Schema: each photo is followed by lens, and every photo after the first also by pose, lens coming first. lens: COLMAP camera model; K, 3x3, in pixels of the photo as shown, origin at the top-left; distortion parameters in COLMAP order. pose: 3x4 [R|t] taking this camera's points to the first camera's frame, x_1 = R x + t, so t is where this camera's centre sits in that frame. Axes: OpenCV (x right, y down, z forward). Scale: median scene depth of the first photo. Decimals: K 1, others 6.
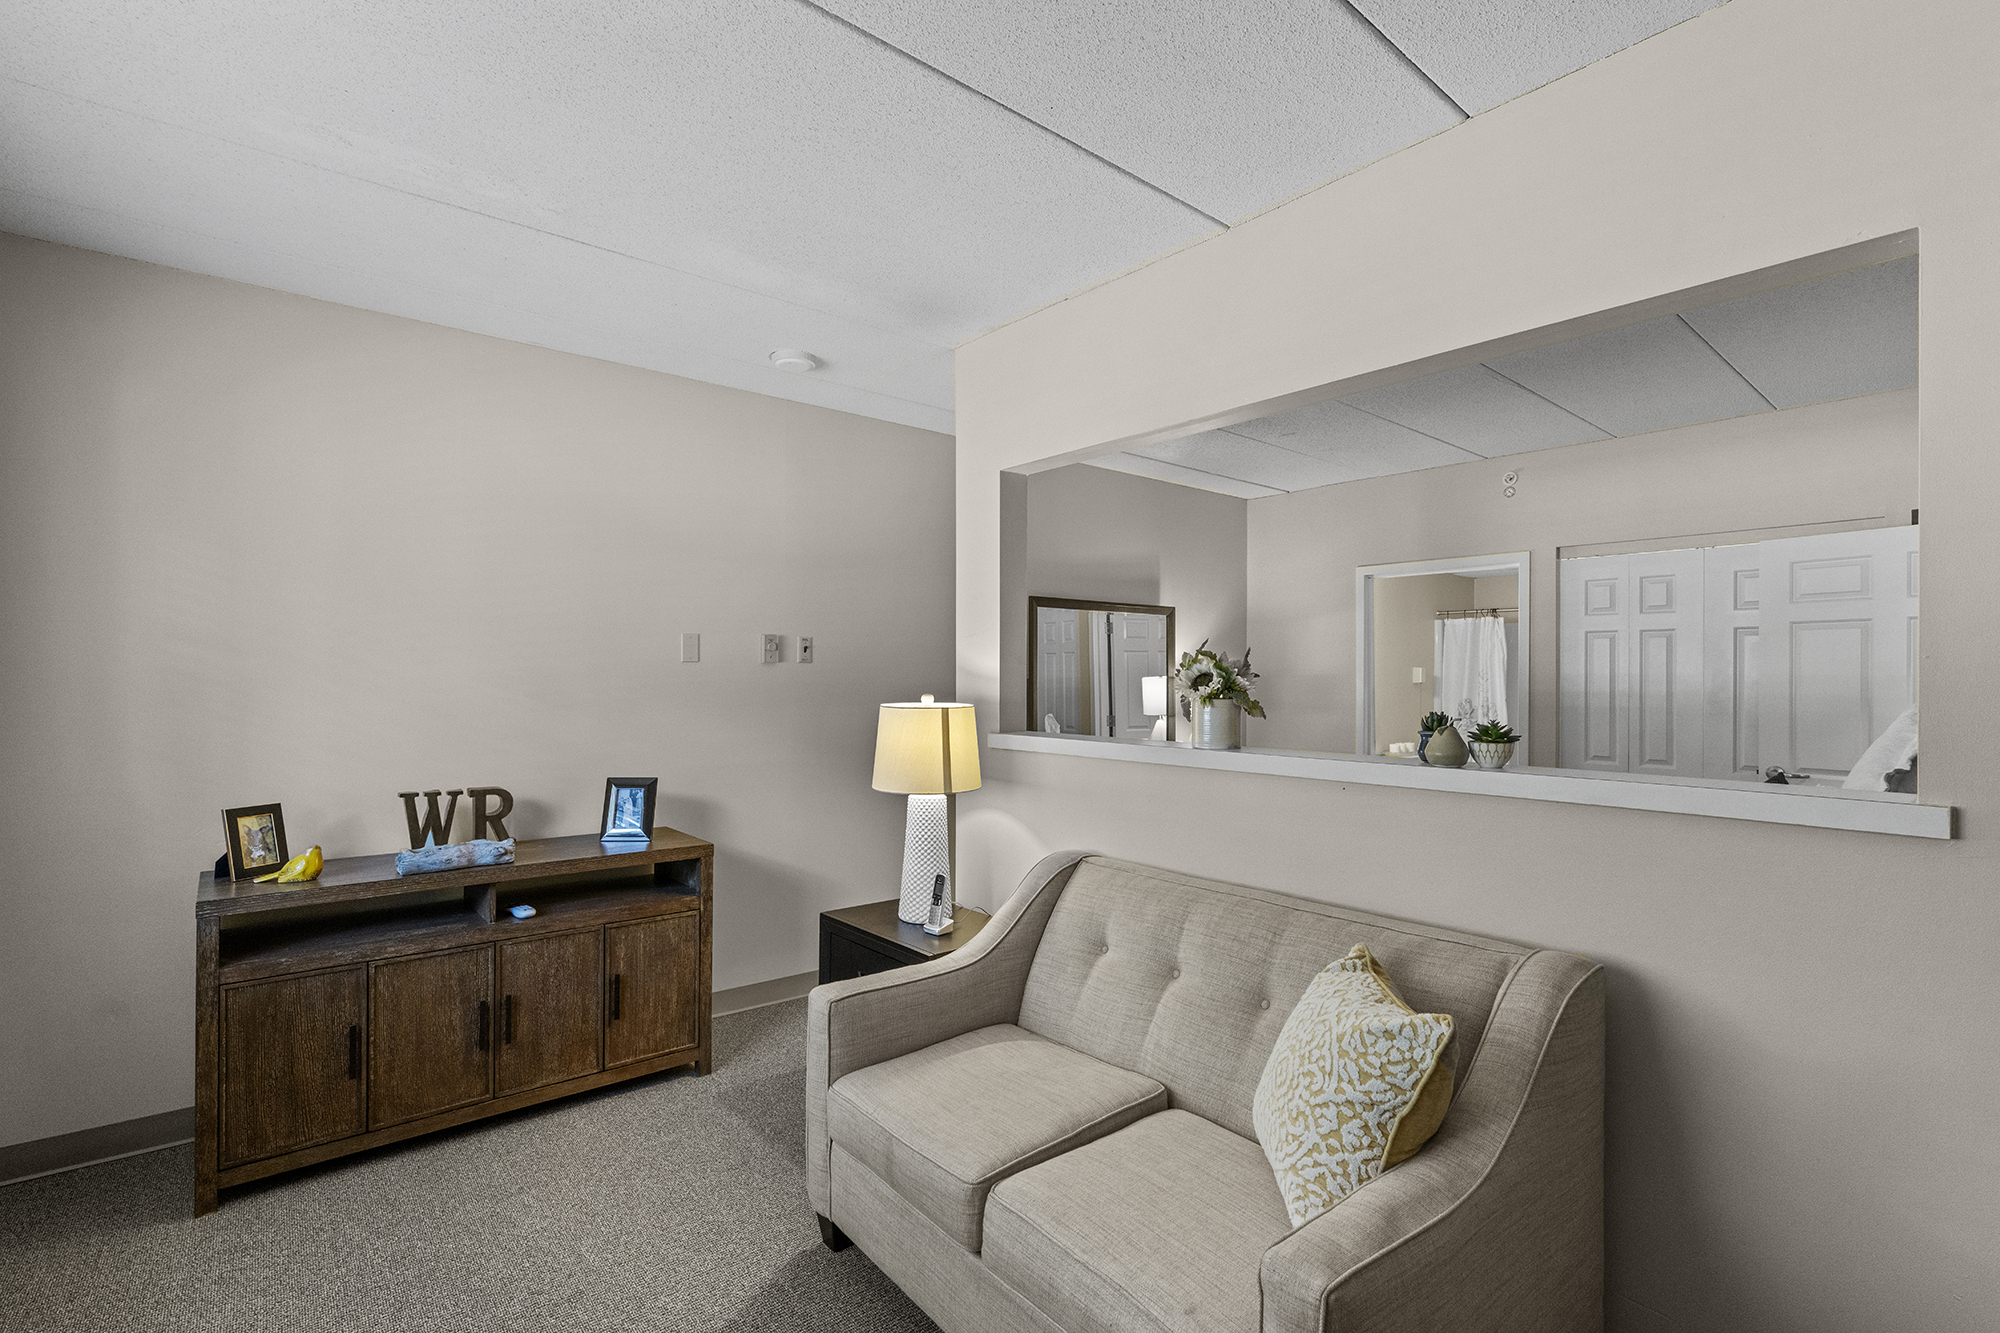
lens RADIAL K [[910.2, 0, 1000.7], [0, 910.2, 675.9], [0, 0, 1]] dist [-0.005290, -0.002114]
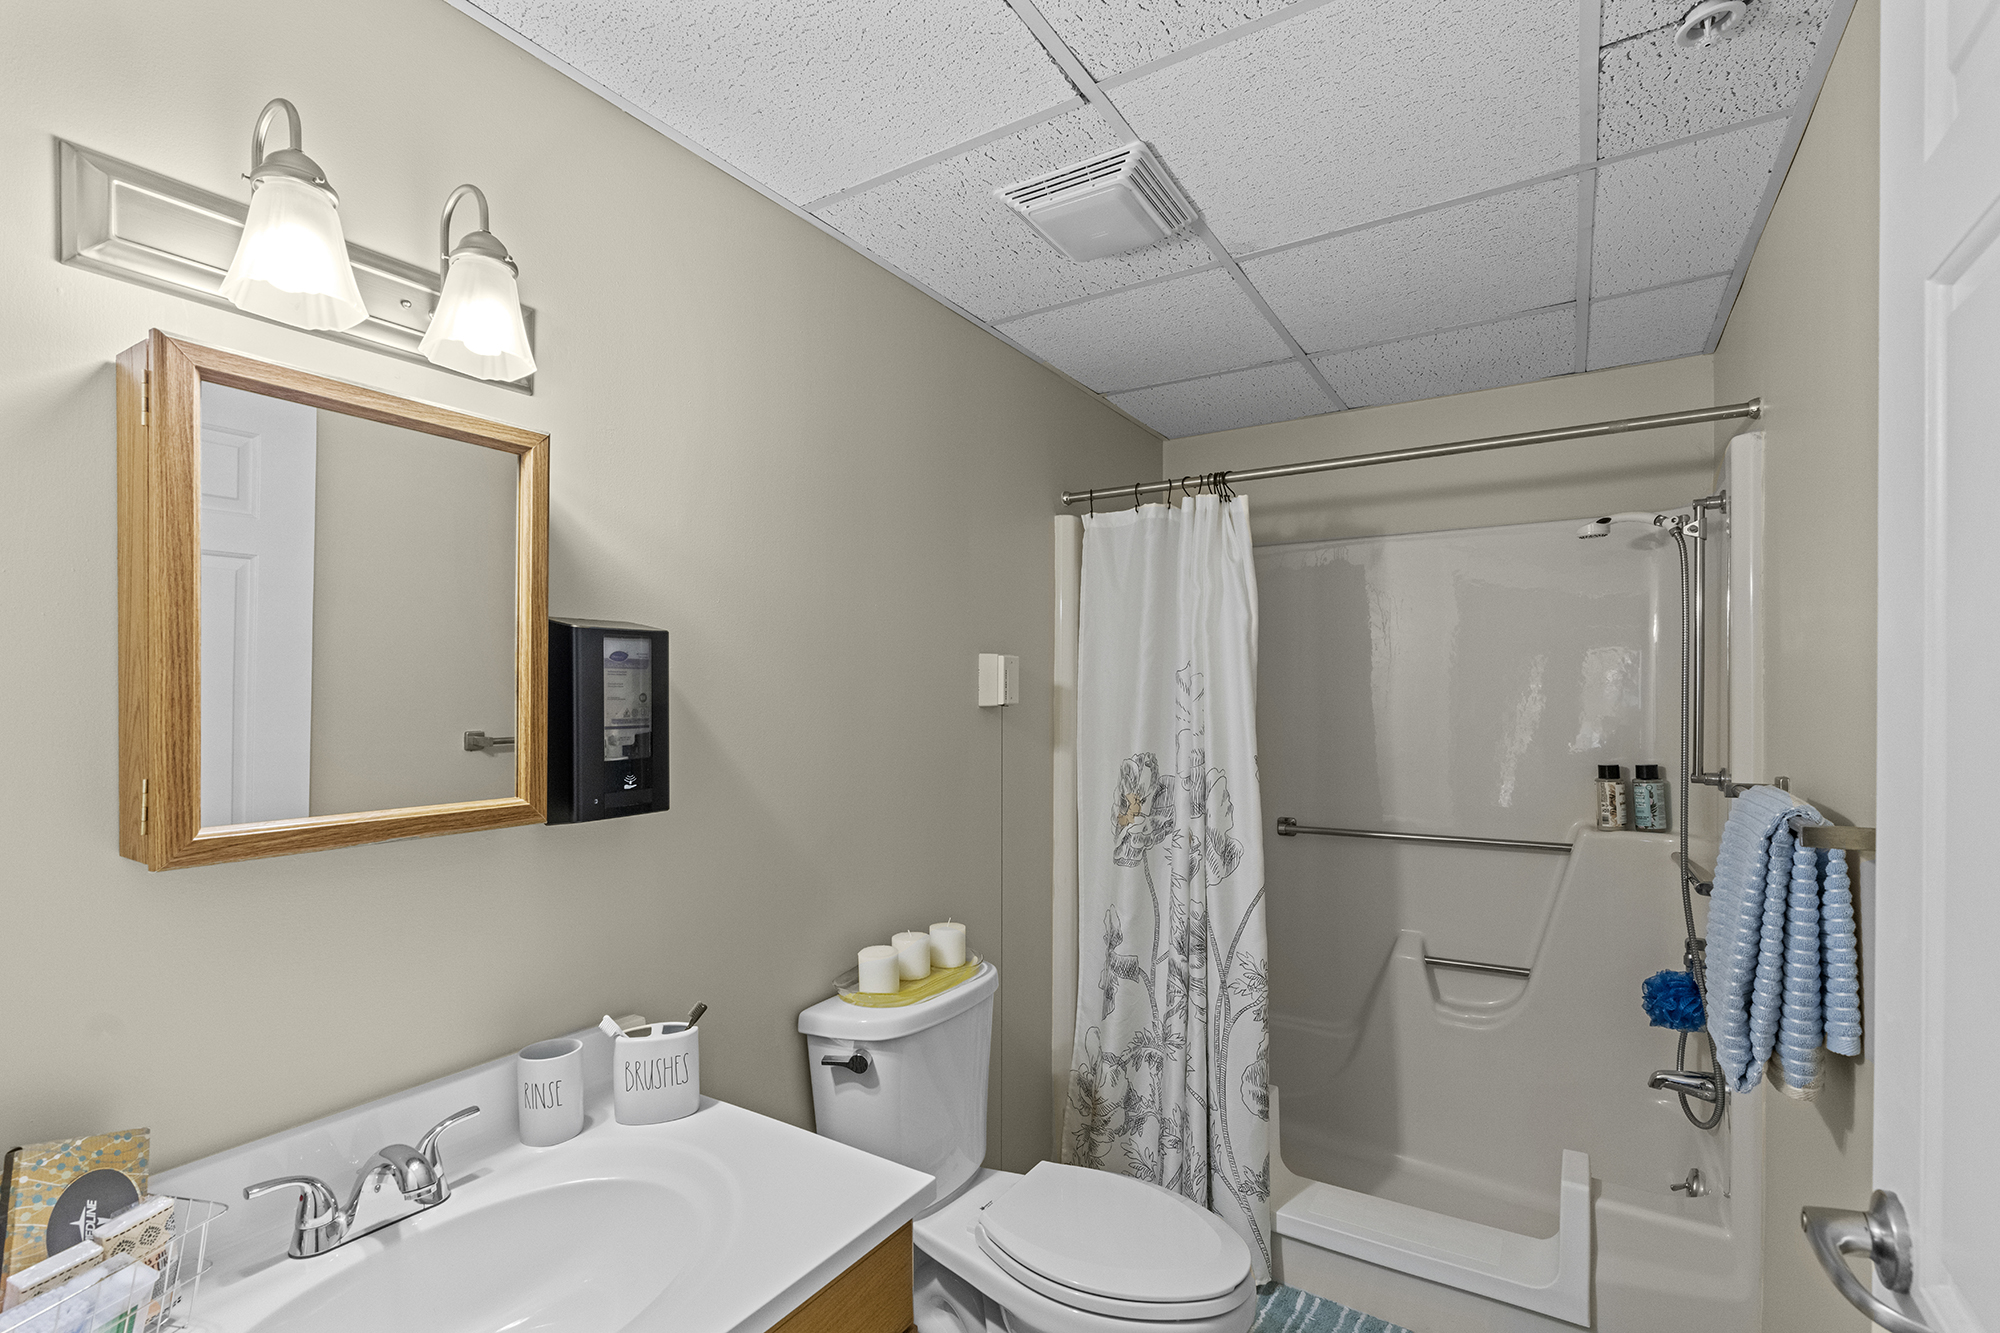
lens RADIAL K [[910.2, 0, 999.0], [0, 910.2, 686.7], [0, 0, 1]] dist [-0.005290, -0.002114]
pose [[0.954826, 0.001222, 0.297162, 0.368276], [0.001012, 0.999972, -0.007362, 0.003515], [-0.297163, 0.007330, 0.954799, 0.707330]]
